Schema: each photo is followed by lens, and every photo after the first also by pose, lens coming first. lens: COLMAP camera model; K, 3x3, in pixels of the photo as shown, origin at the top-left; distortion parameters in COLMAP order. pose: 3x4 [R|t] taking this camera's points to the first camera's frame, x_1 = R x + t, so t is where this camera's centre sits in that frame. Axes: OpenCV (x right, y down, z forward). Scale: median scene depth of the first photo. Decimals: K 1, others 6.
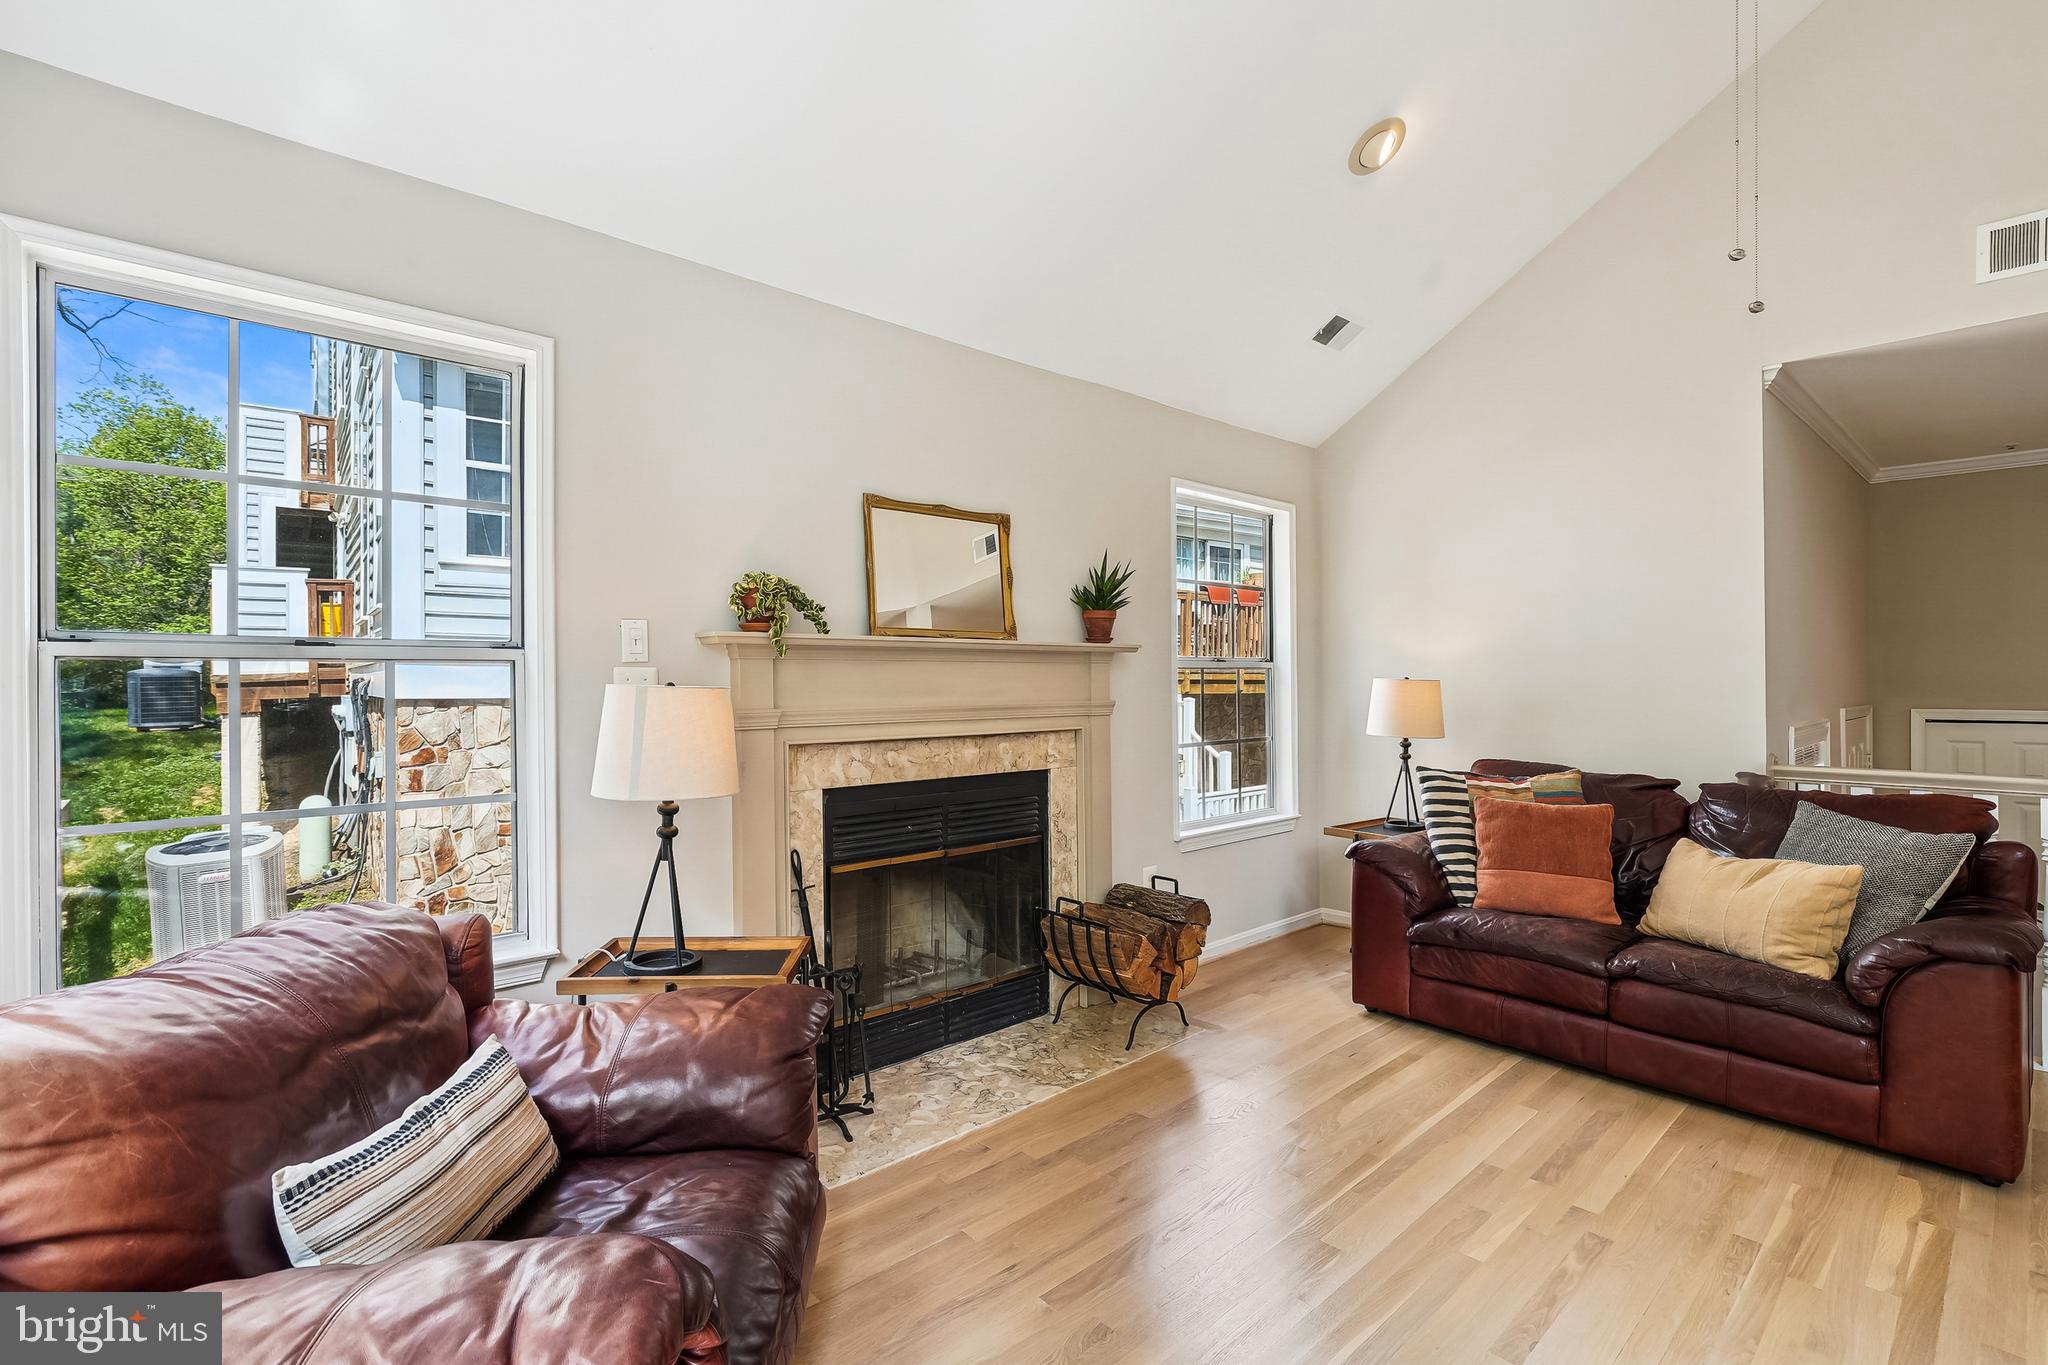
lens RADIAL K [[934.8, 0, 1036.2], [0, 934.8, 682.8], [0, 0, 1]] dist [-0.002893, -0.000200]
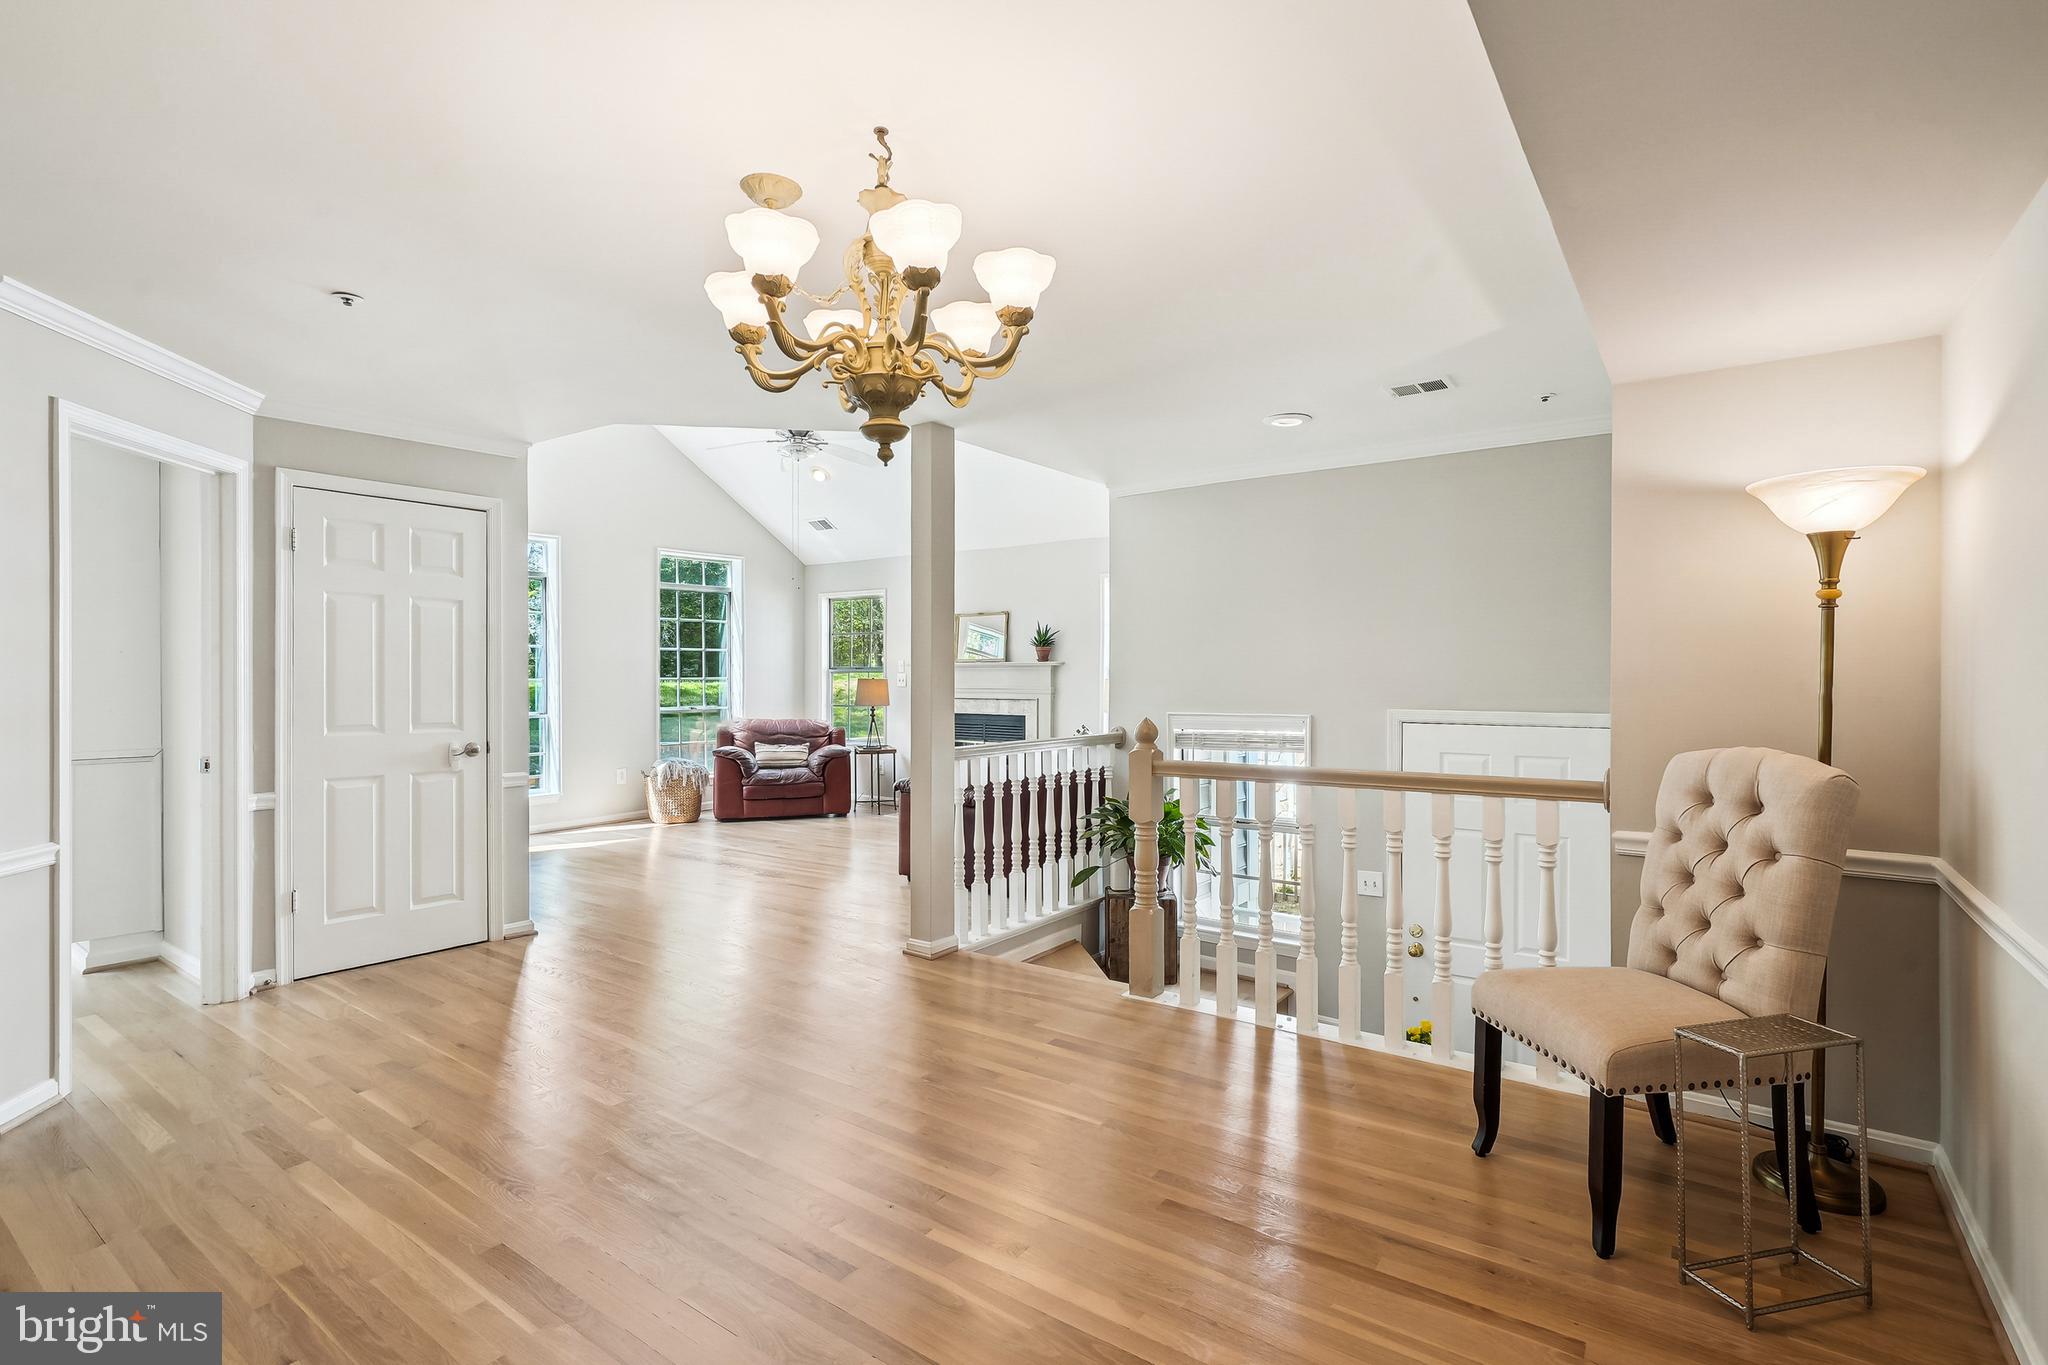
lens RADIAL K [[956.6, 0, 1024.0], [0, 956.6, 682.5], [0, 0, 1]] dist [0.000268, 0.000037]
pose [[0.200800, 0.008304, -0.979597, 2.503336], [-0.005249, 0.999959, 0.007401, -0.009766], [0.979618, 0.003656, 0.200835, 0.543455]]
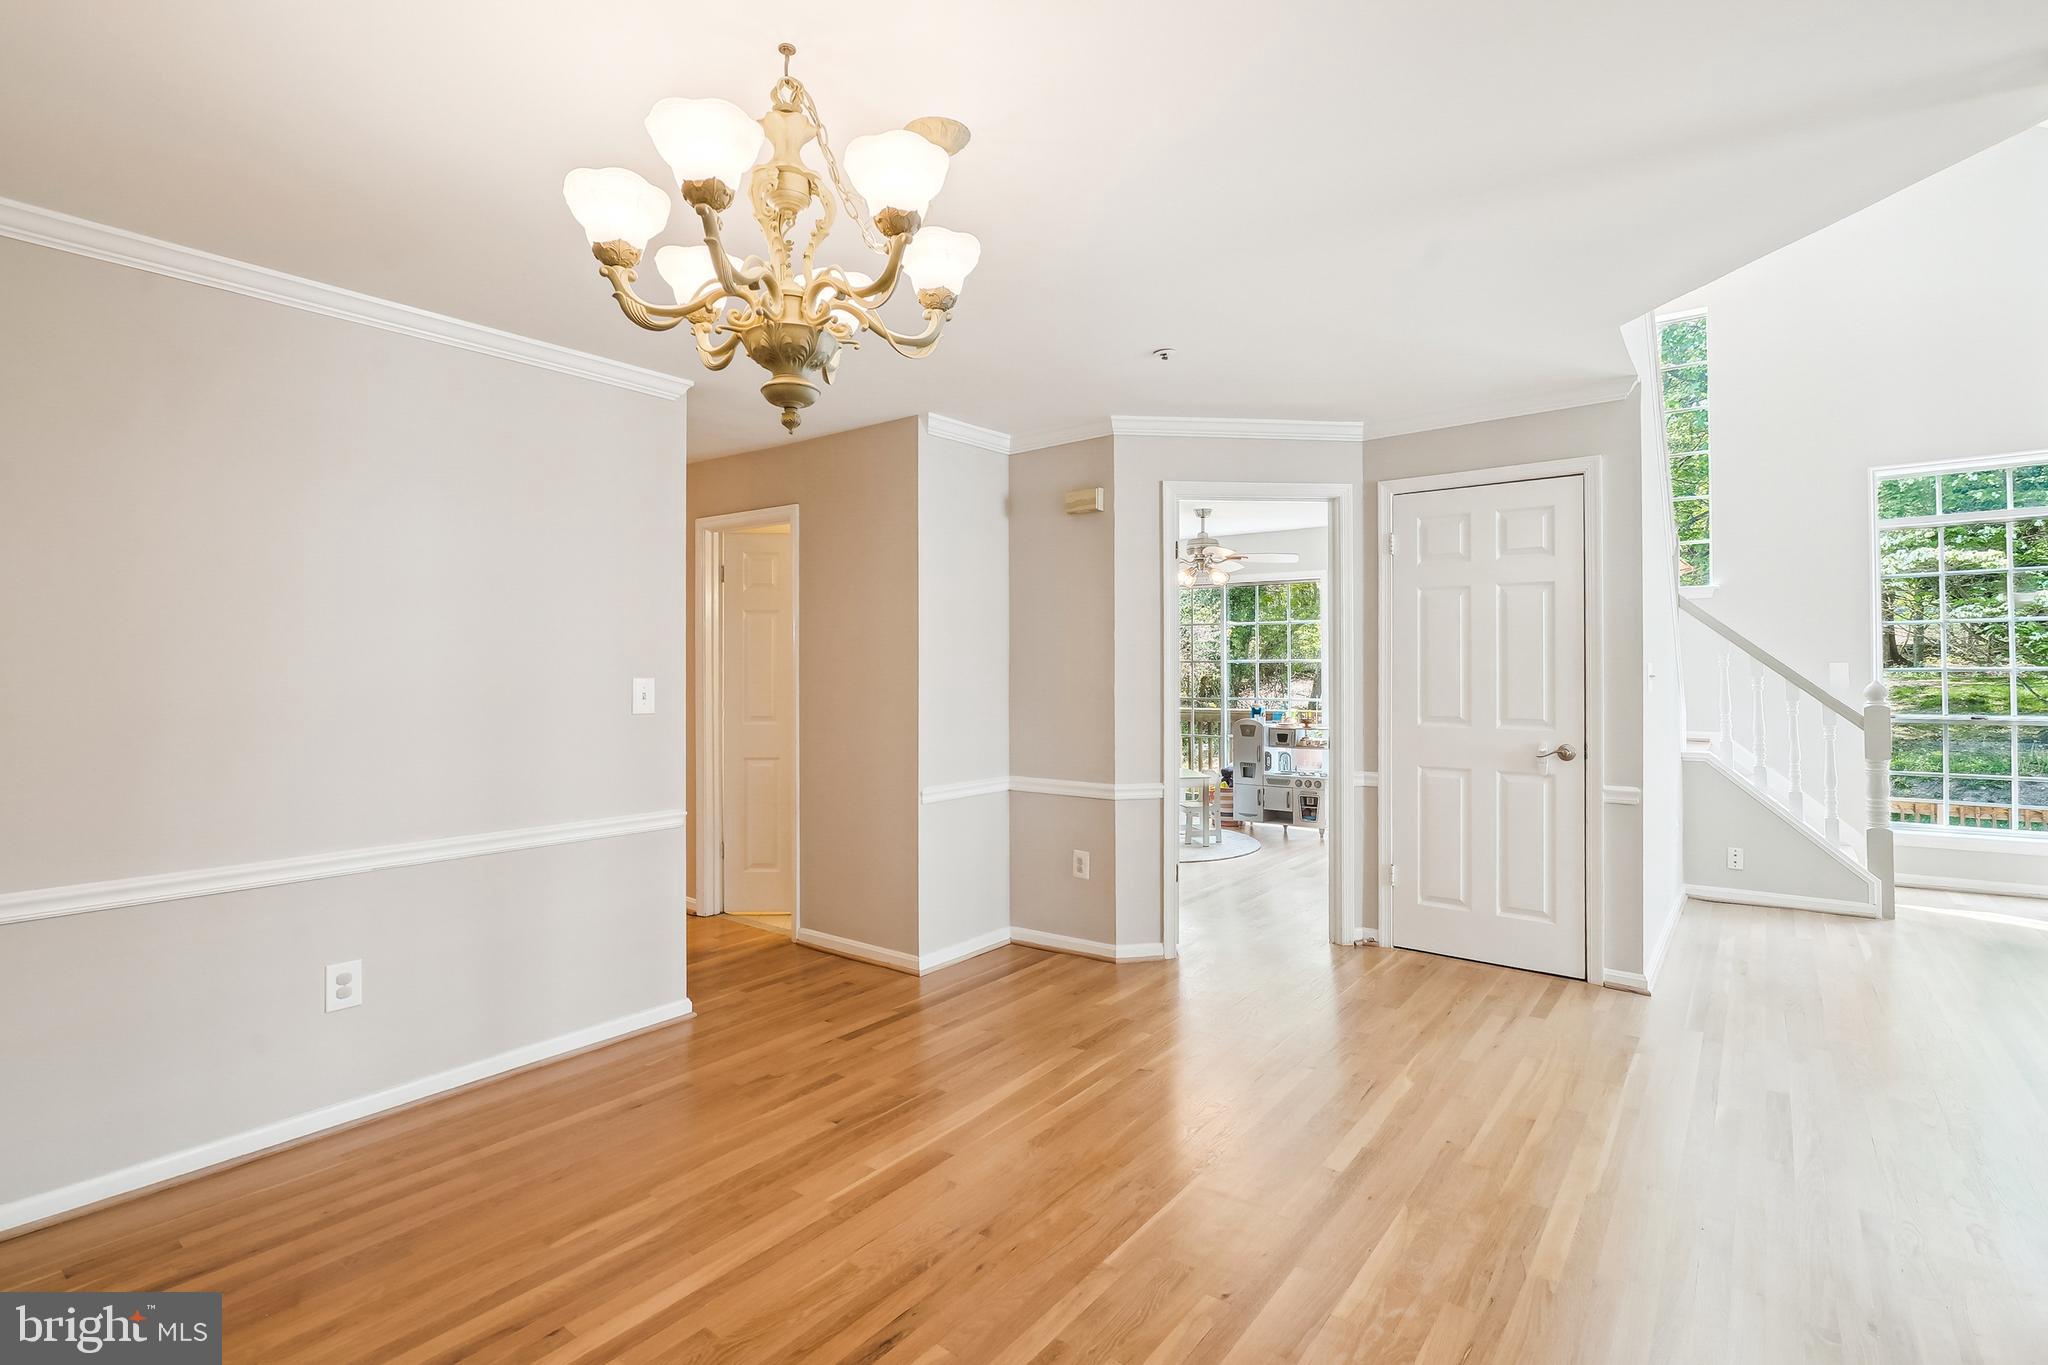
lens RADIAL K [[950.8, 0, 1025.7], [0, 950.8, 671.8], [0, 0, 1]] dist [-0.003637, -0.000146]
pose [[-0.984833, 0.010381, -0.173195, 1.876957], [0.008966, 0.999920, 0.008951, -0.016051], [0.173274, 0.007262, -0.984847, 1.078794]]
